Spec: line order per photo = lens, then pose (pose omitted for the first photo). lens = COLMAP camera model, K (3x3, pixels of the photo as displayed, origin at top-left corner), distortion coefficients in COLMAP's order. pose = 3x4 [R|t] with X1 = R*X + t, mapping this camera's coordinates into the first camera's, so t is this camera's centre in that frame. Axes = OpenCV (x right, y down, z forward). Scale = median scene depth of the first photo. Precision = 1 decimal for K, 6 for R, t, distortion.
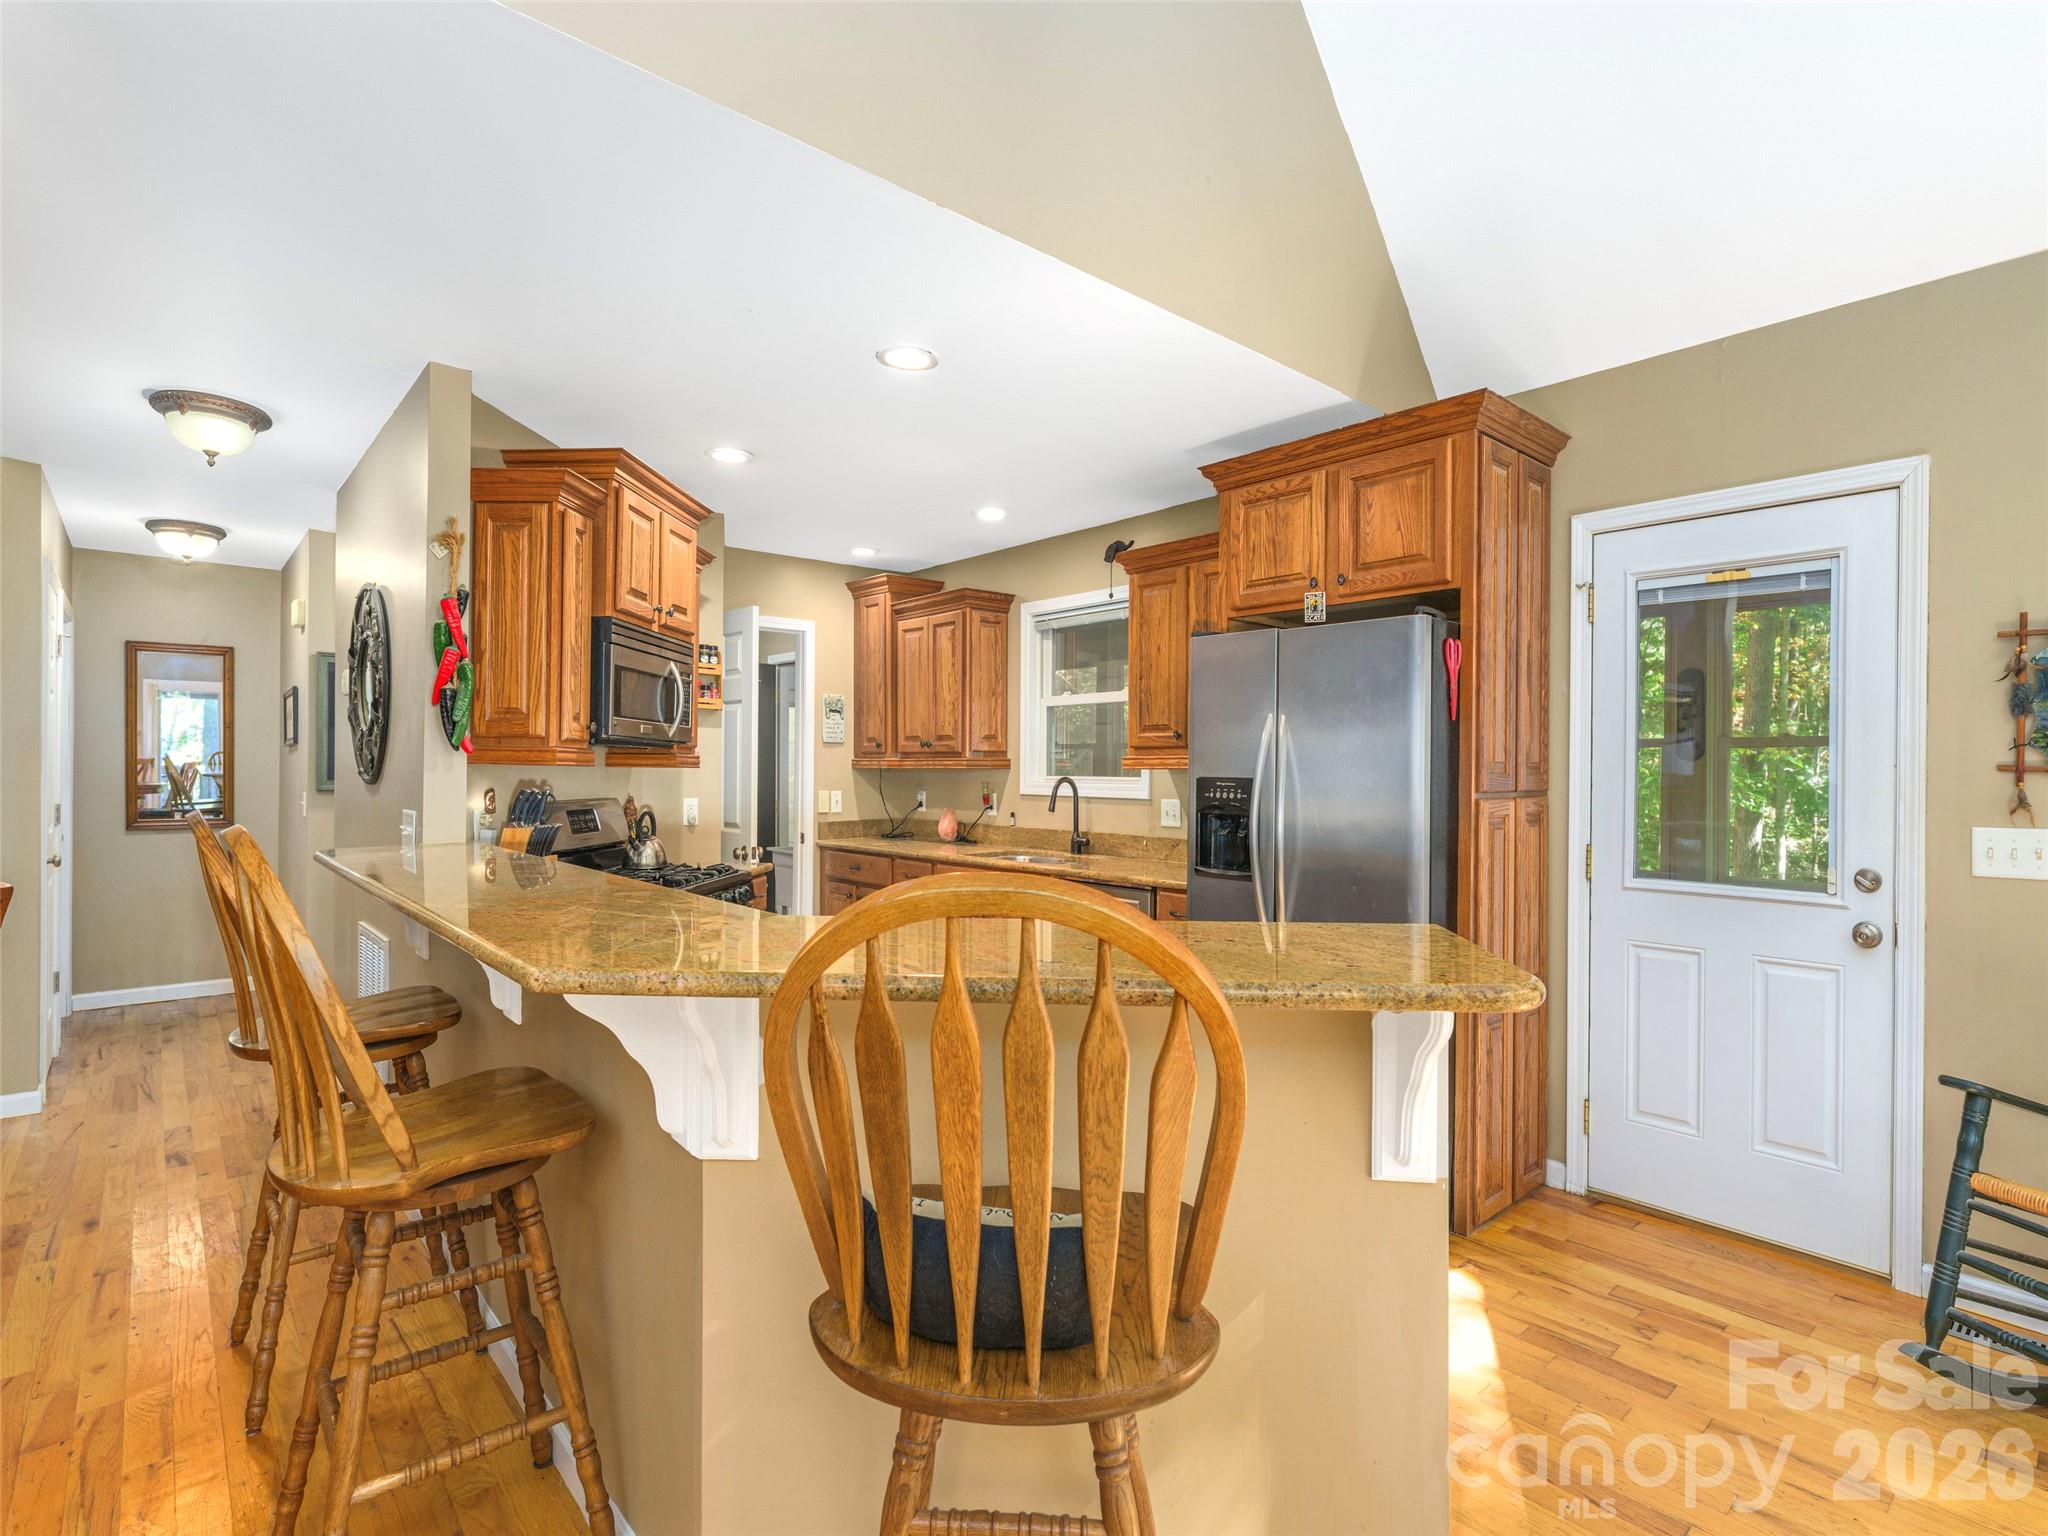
lens RADIAL K [[1009.8, 0, 1019.7], [0, 1009.8, 765.0], [0, 0, 1]] dist [-0.001082, 0.000657]
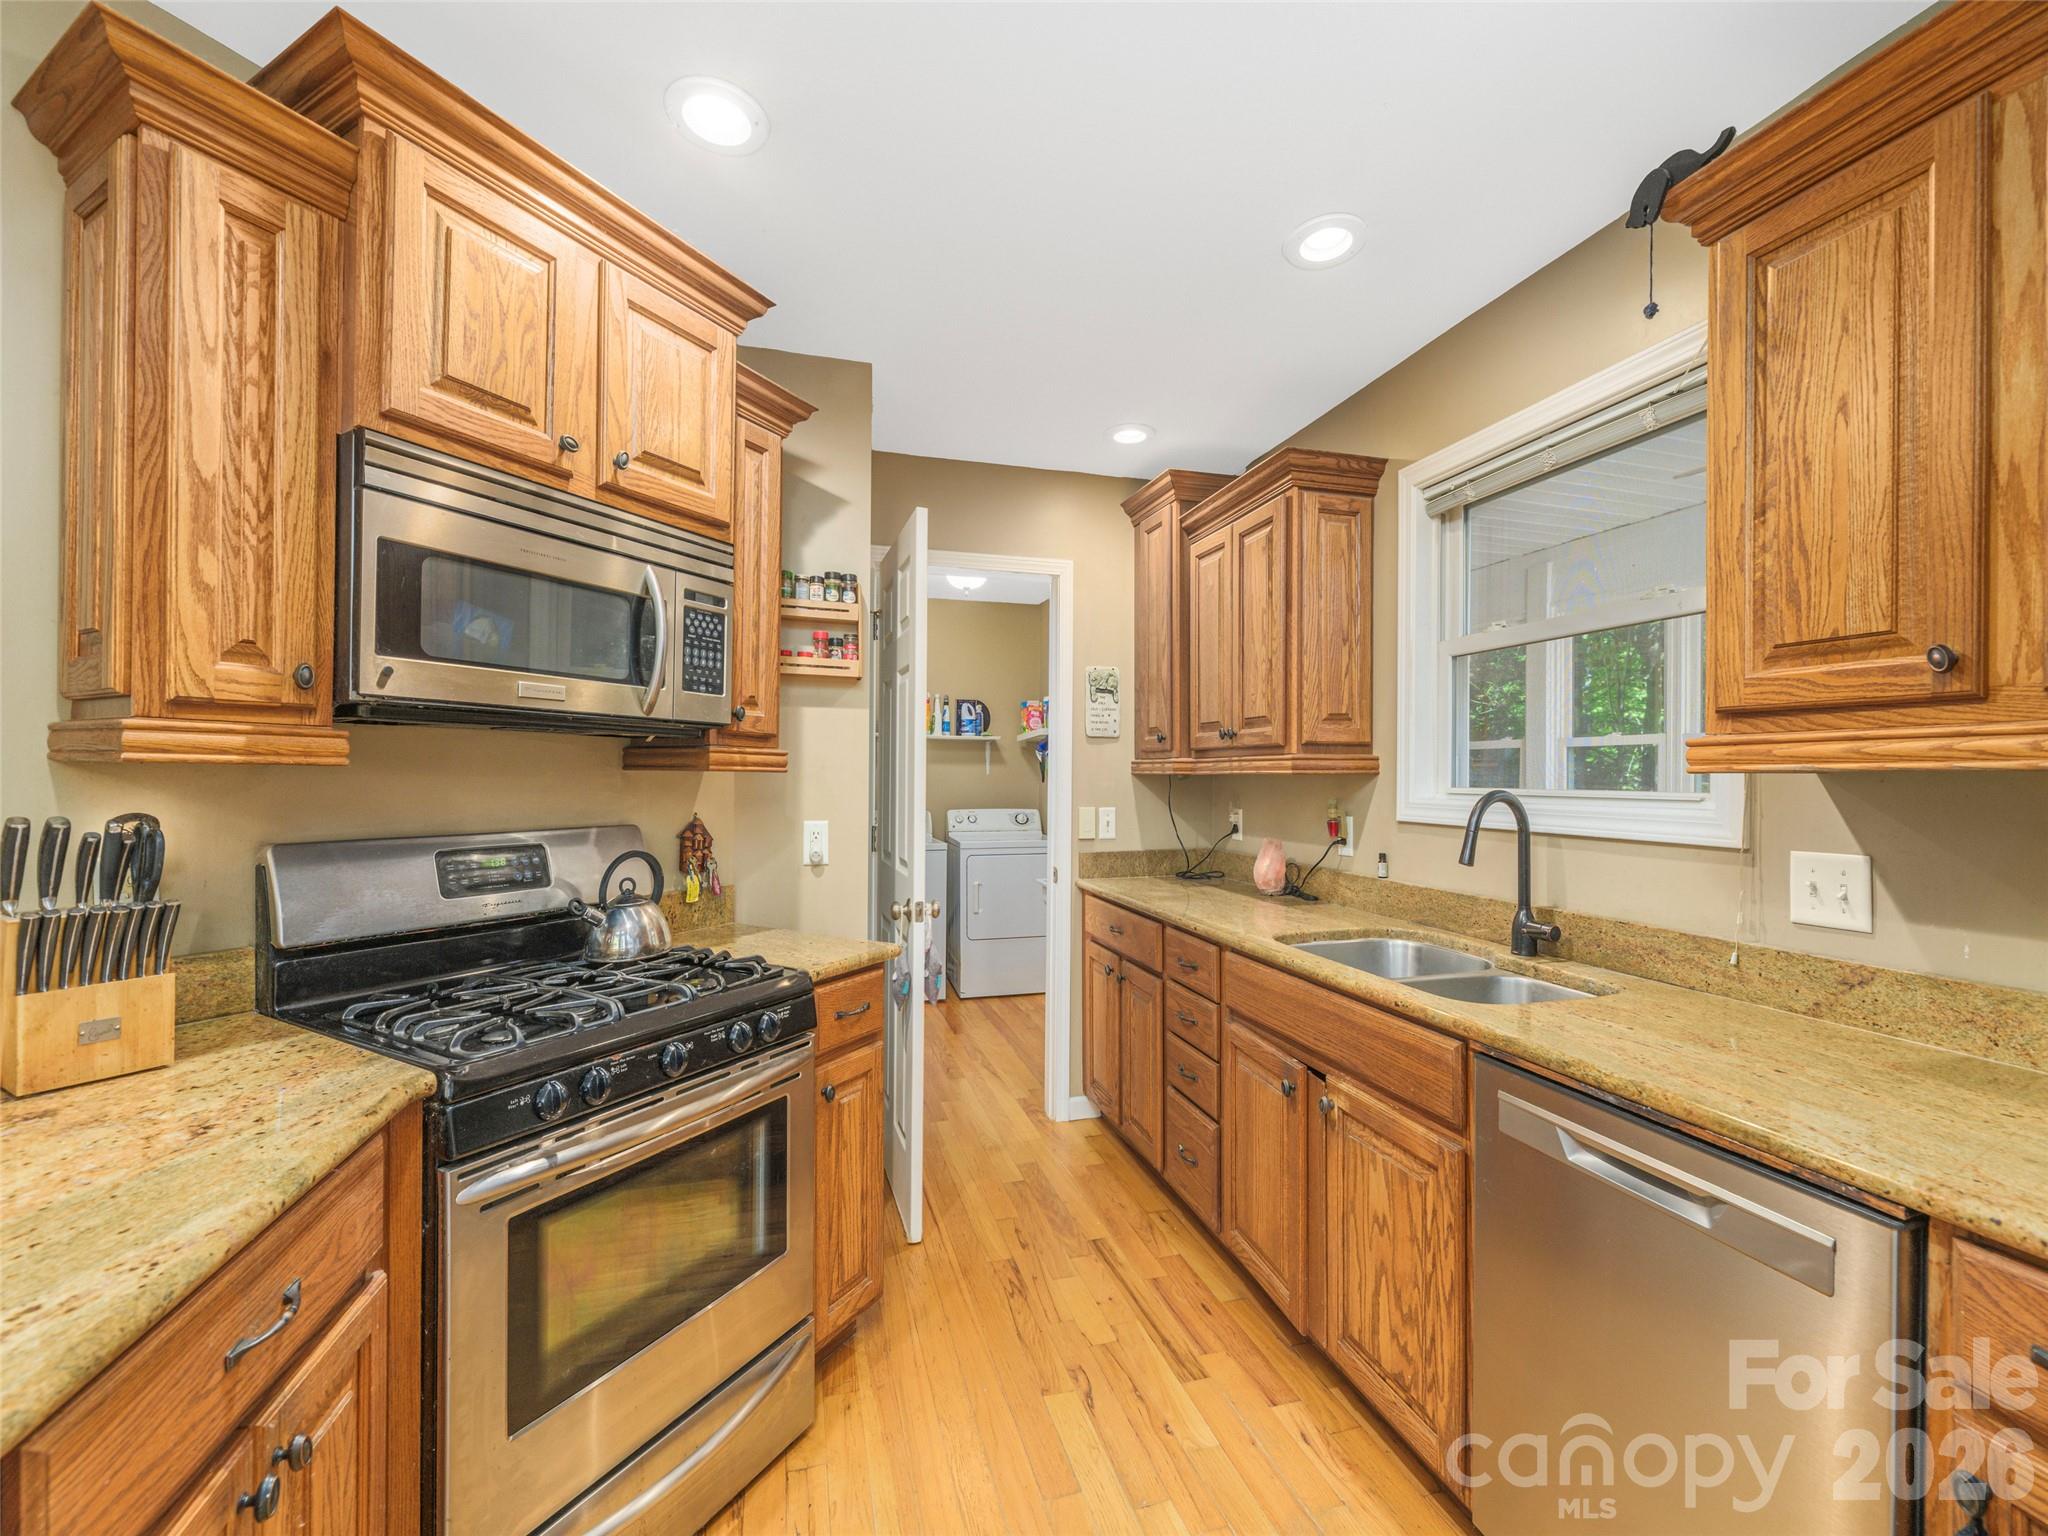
lens RADIAL K [[824.0, 0, 1028.5], [0, 824.0, 774.7], [0, 0, 1]] dist [-0.000677, -0.000735]
pose [[0.906264, -0.001415, -0.422710, 0.007832], [0.001281, 0.999999, -0.000600, 0.004120], [0.422711, 0.000003, 0.906265, 0.512987]]
